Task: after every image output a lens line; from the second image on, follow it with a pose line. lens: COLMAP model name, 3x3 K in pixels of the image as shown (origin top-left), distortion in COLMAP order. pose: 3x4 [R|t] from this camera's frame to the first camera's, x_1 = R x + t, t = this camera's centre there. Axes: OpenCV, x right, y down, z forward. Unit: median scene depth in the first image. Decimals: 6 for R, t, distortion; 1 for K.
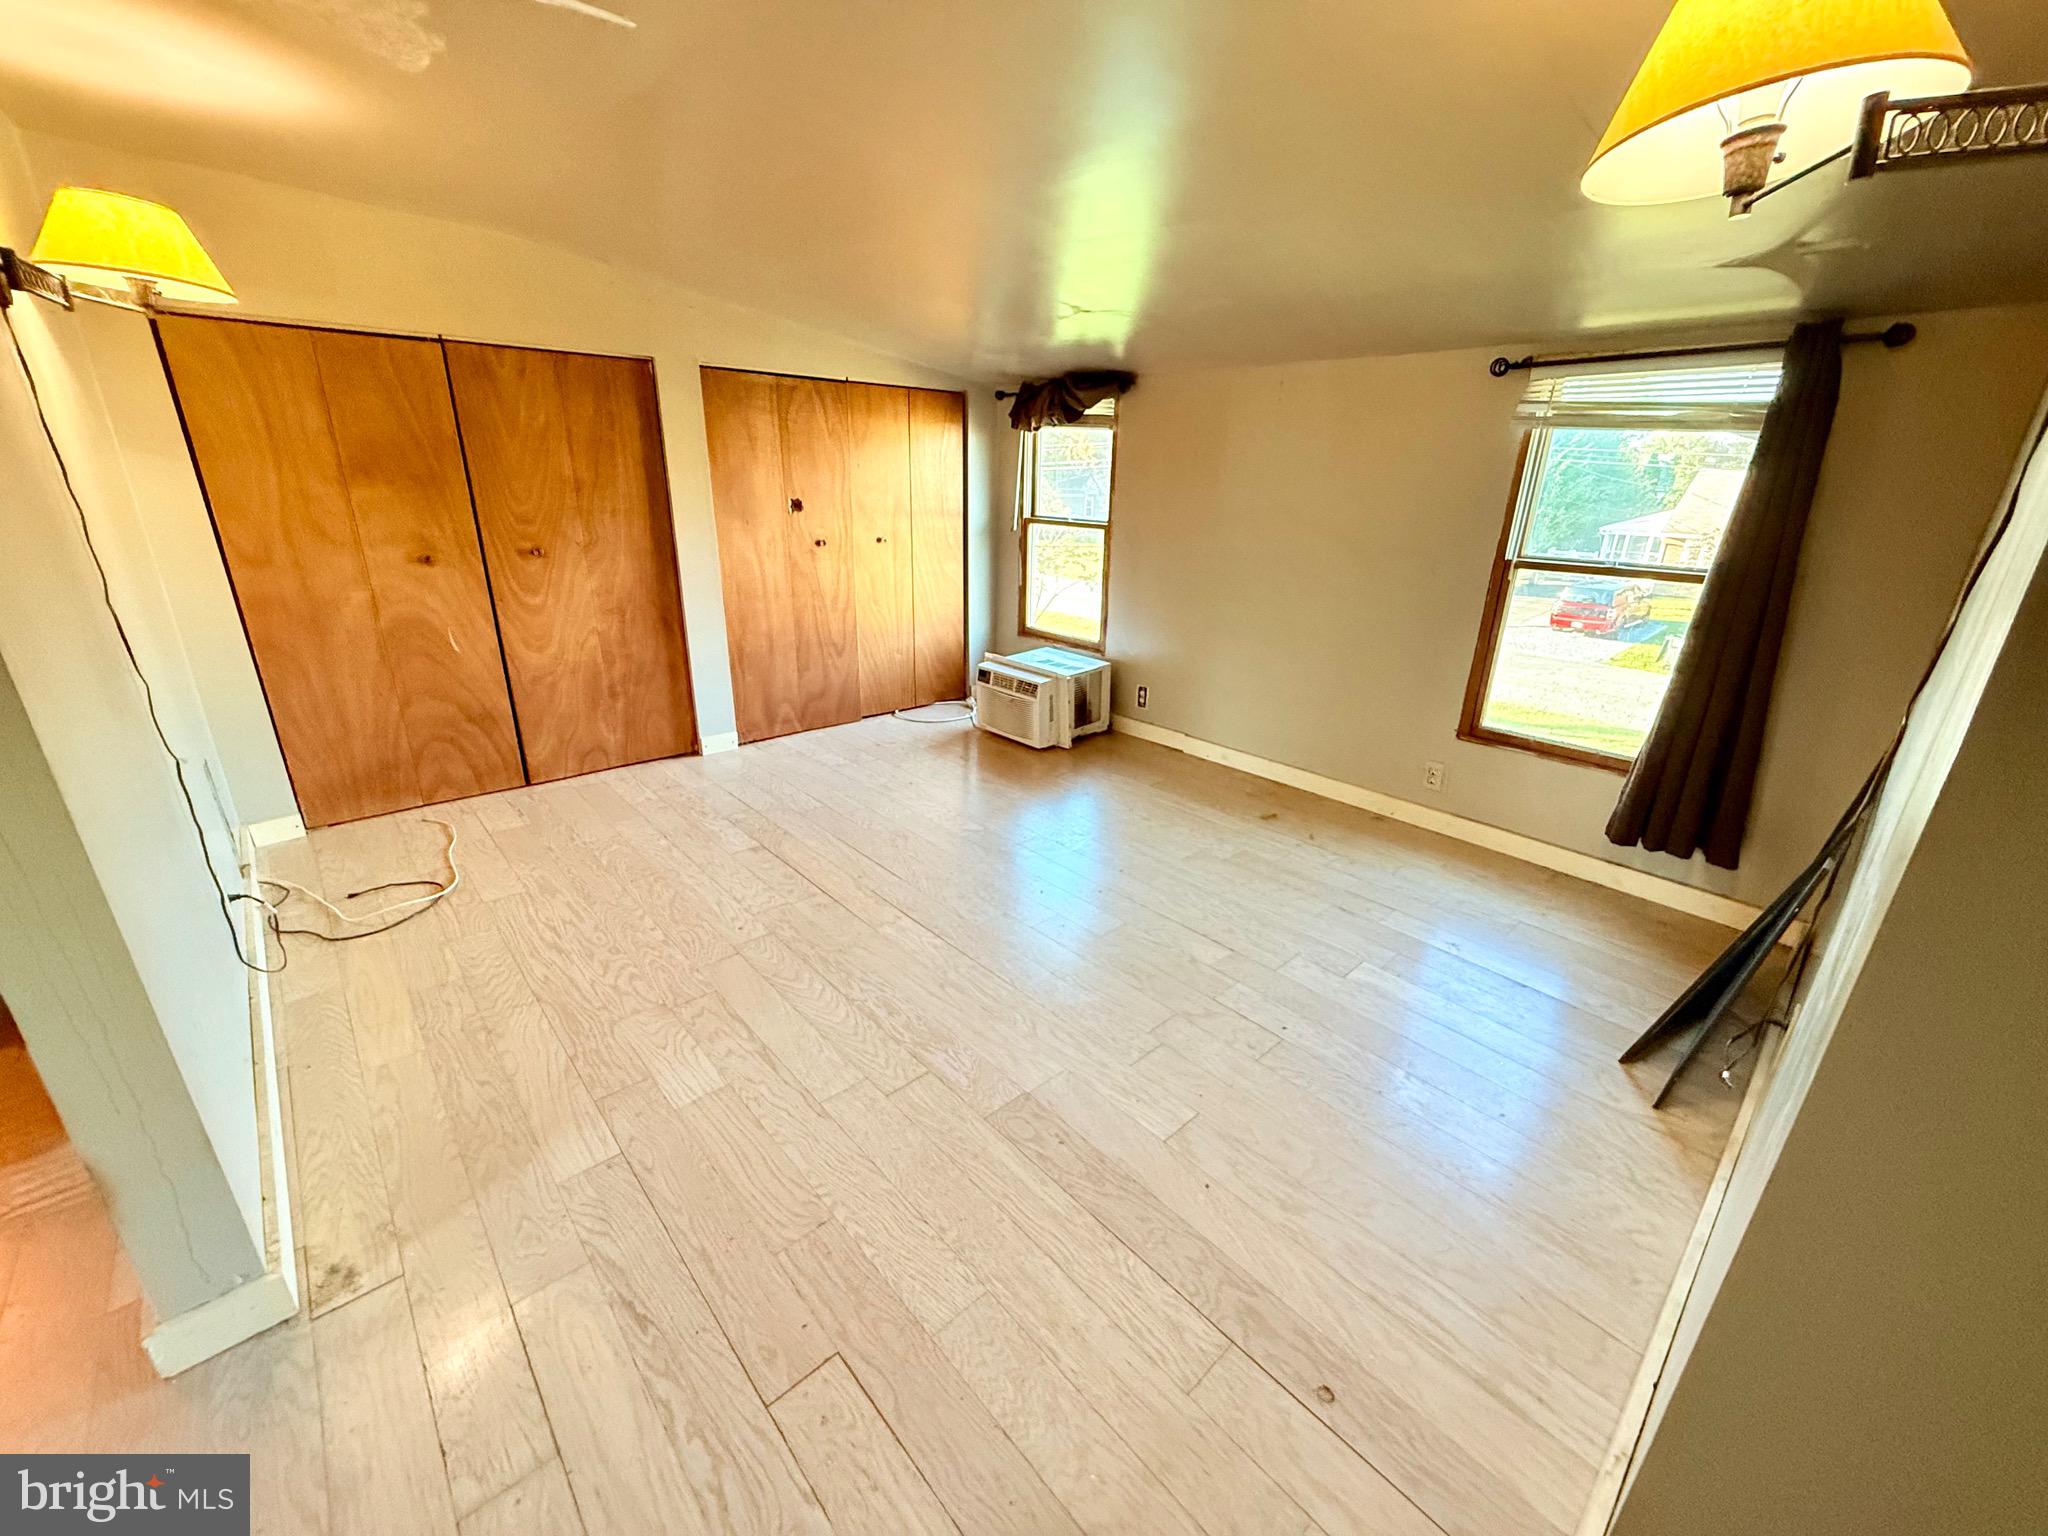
lens RADIAL K [[817.2, 0, 1013.8], [0, 817.2, 758.8], [0, 0, 1]] dist [0.002259, 0.000056]
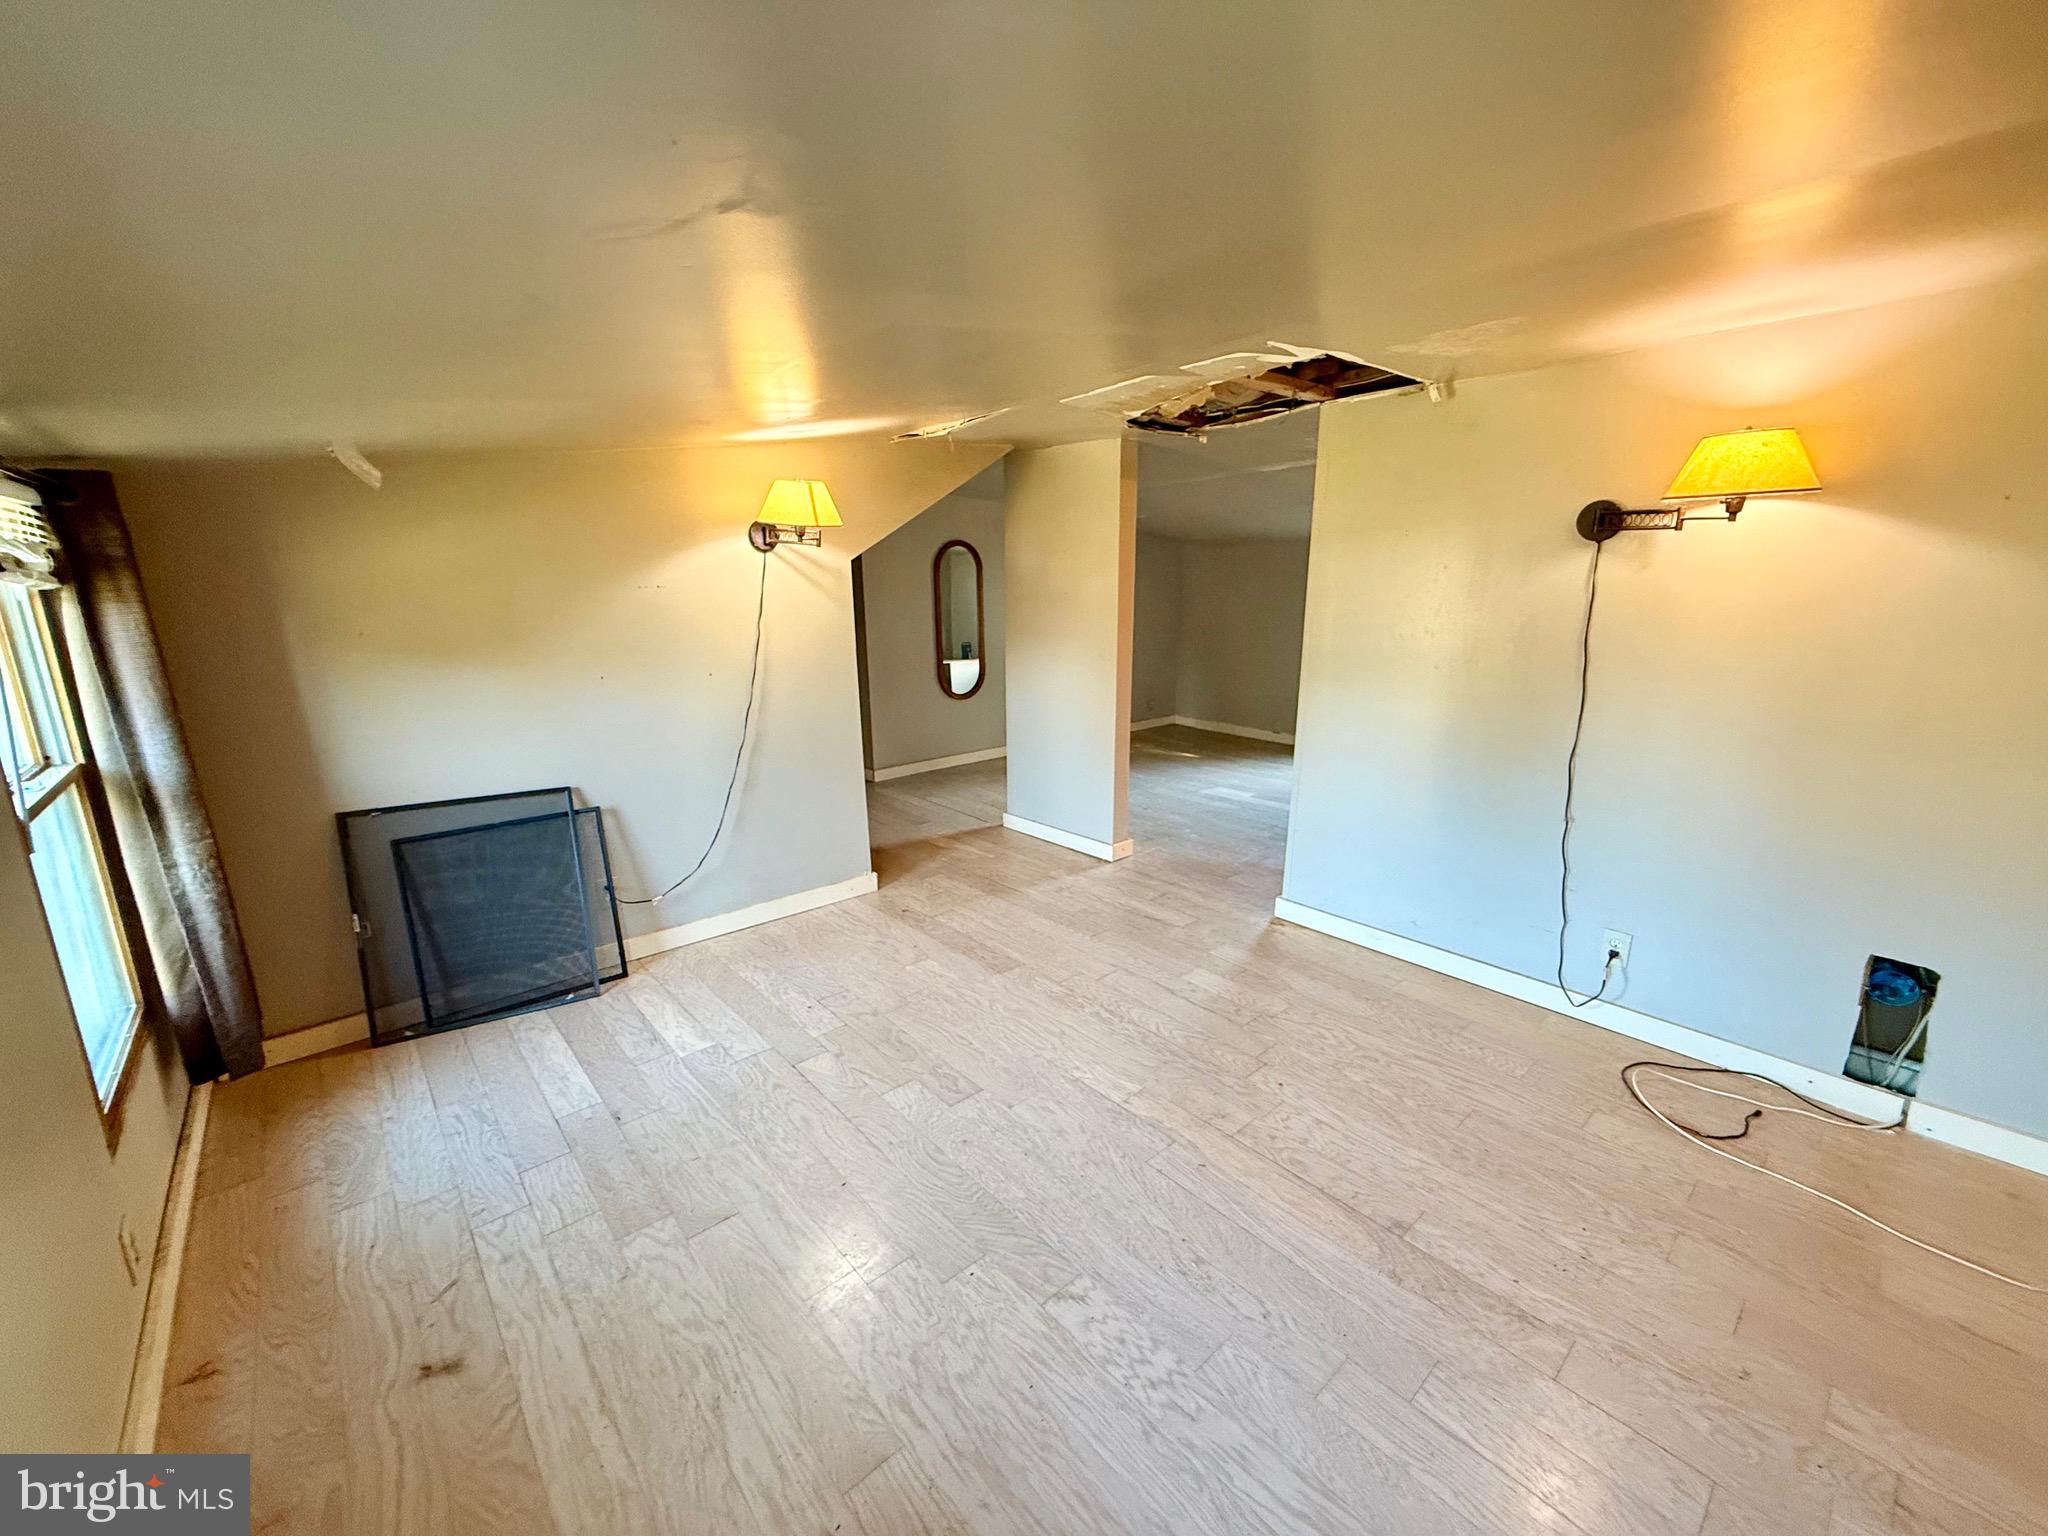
lens RADIAL K [[817.2, 0, 1021.5], [0, 817.2, 770.2], [0, 0, 1]] dist [0.002259, 0.000056]
pose [[-0.999868, -0.014838, 0.006604, -0.014752], [-0.008811, 0.837127, 0.546937, -0.380163], [-0.013644, 0.546807, -0.837148, 0.961507]]
